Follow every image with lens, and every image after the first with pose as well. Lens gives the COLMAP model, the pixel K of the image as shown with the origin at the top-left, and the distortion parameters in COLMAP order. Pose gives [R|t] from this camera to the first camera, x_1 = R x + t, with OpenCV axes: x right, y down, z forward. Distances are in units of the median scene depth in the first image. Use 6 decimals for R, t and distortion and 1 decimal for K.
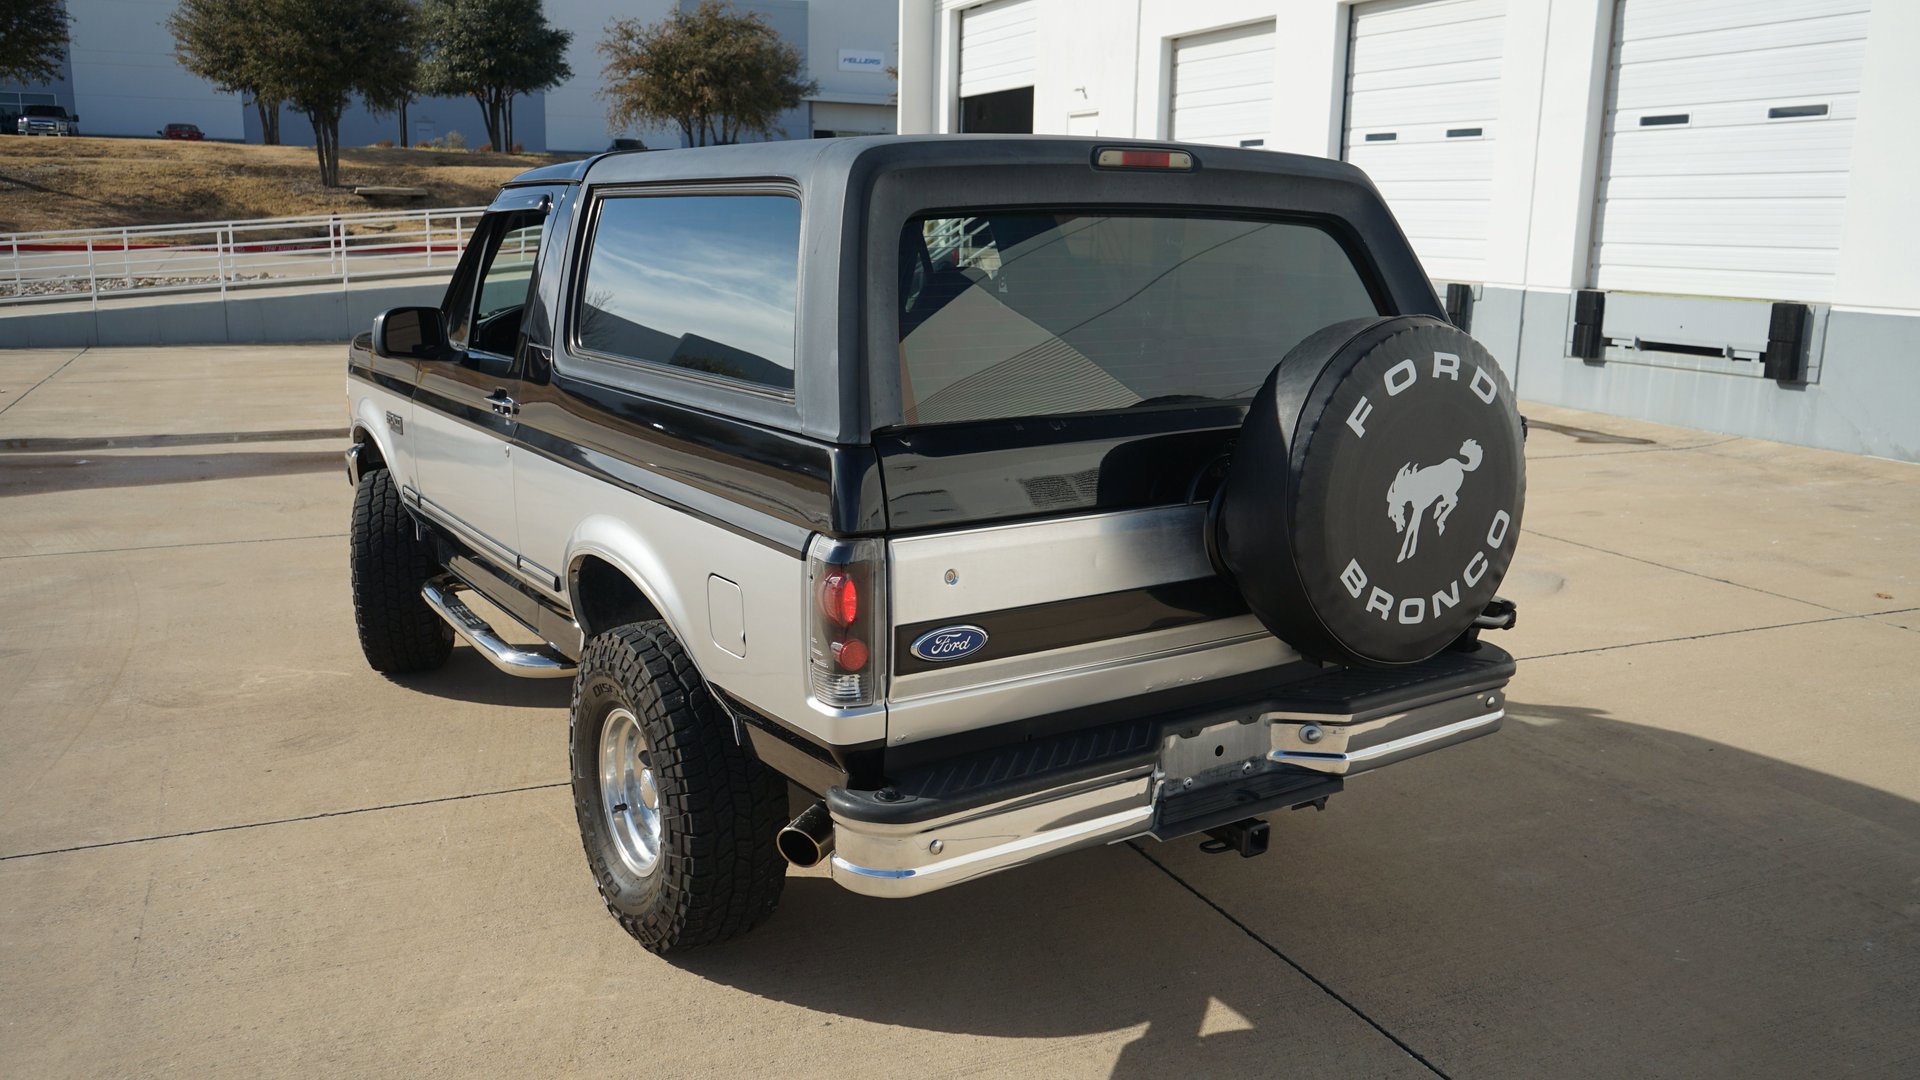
lens RADIAL K [[1519.2, 0, 961.9], [0, 1519.2, 542.0], [0, 0, 1]] dist [-0.015366, 0.012631]
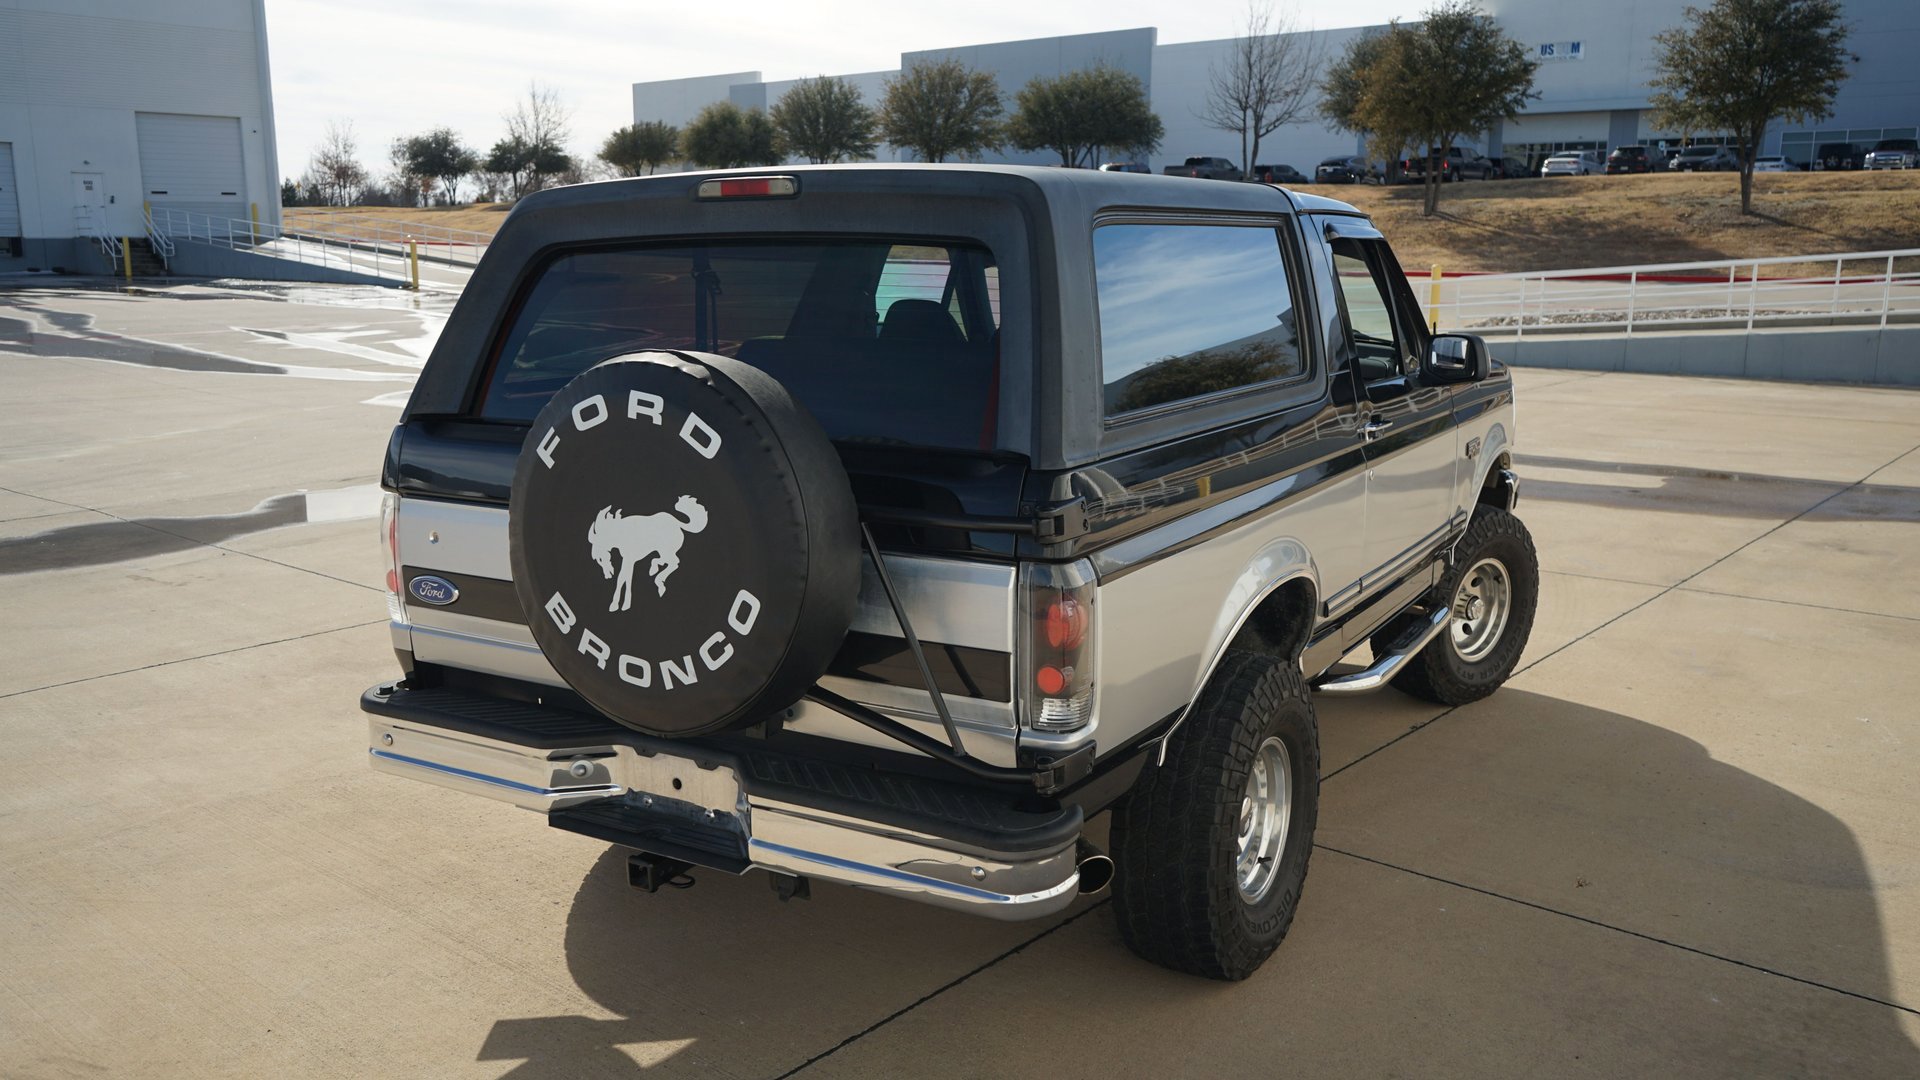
lens RADIAL K [[1517.9, 0, 959.5], [0, 1517.9, 537.1], [0, 0, 1]] dist [-0.015546, 0.010165]
pose [[0.441002, 0.155672, -0.883902, 1.142754], [-0.177173, 0.980563, 0.084300, -0.141204], [0.879845, 0.119427, 0.460011, 0.716649]]
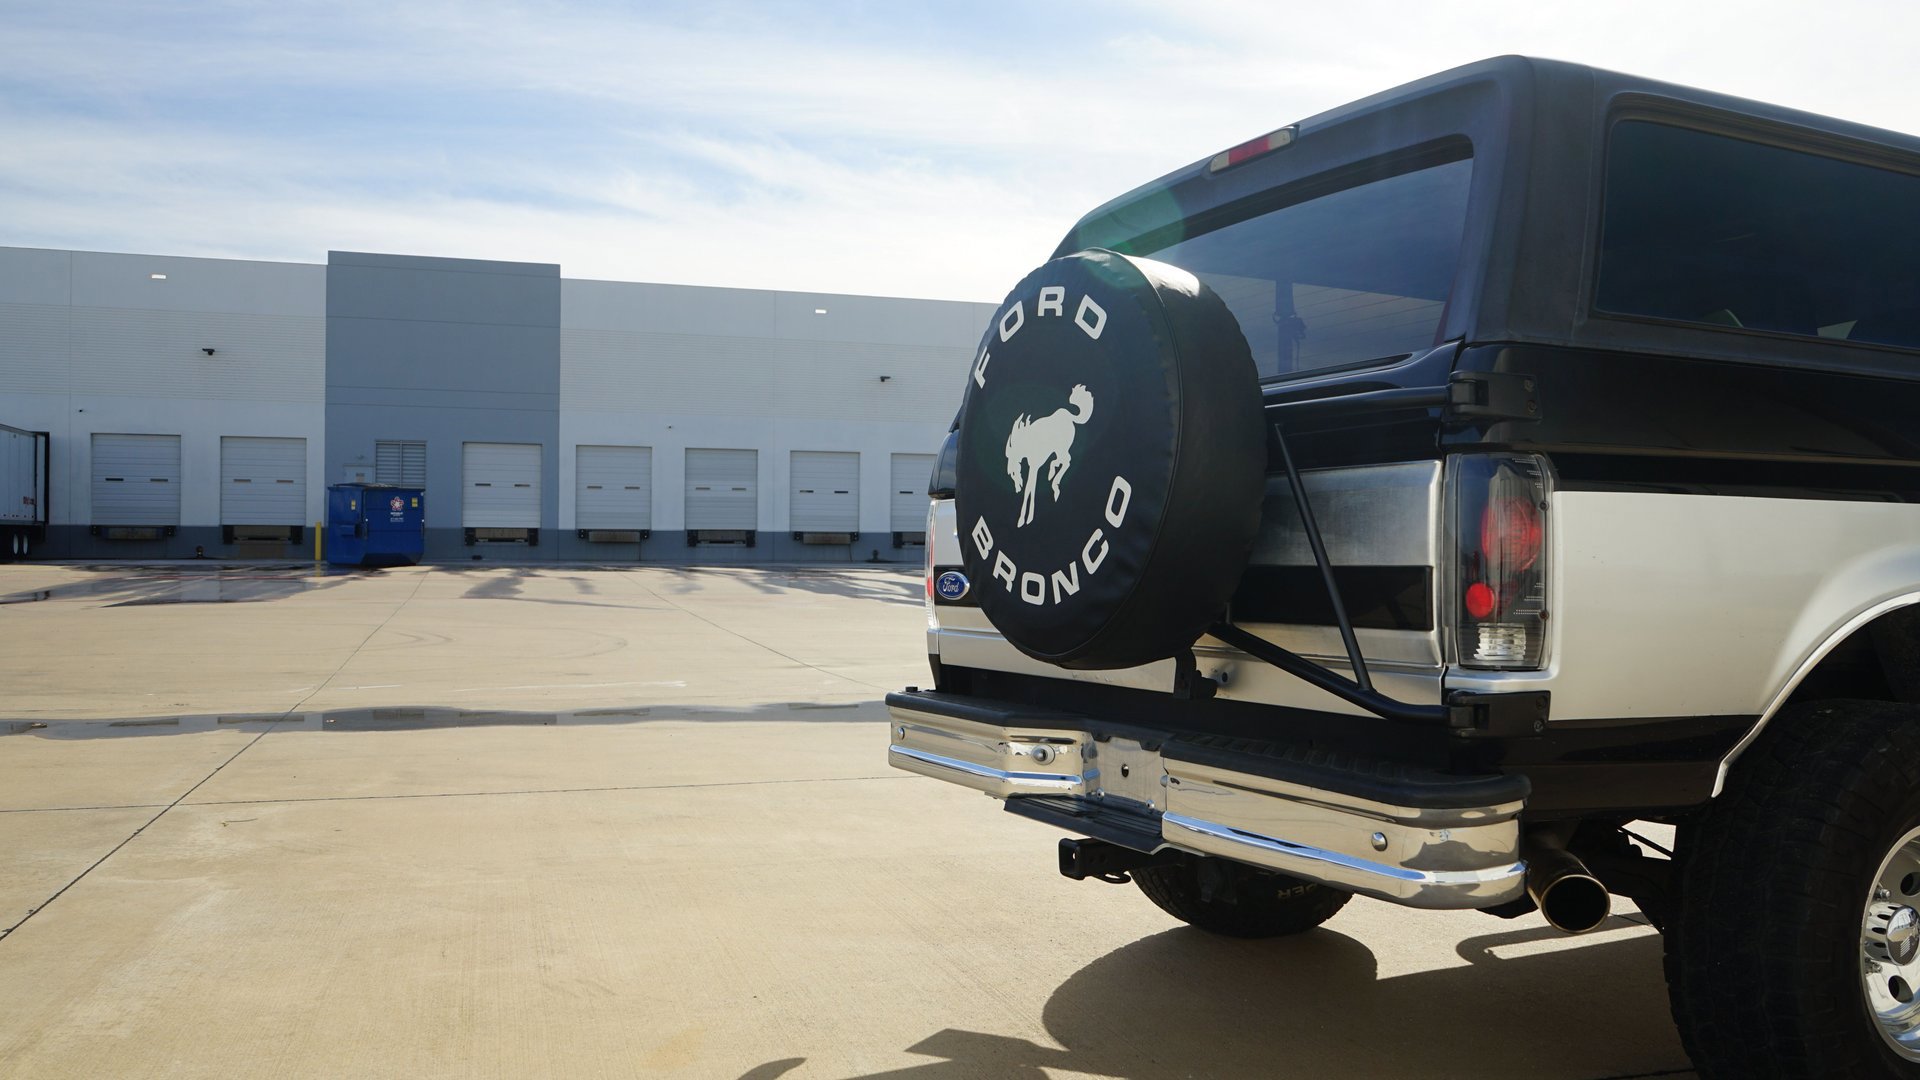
lens RADIAL K [[1509.0, 0, 962.6], [0, 1509.0, 542.0], [0, 0, 1]] dist [-0.015057, 0.009472]
pose [[-0.099310, -0.025212, -0.994737, 1.112176], [-0.213412, 0.976956, -0.003456, 0.030325], [0.971902, 0.211945, -0.102402, 1.008723]]
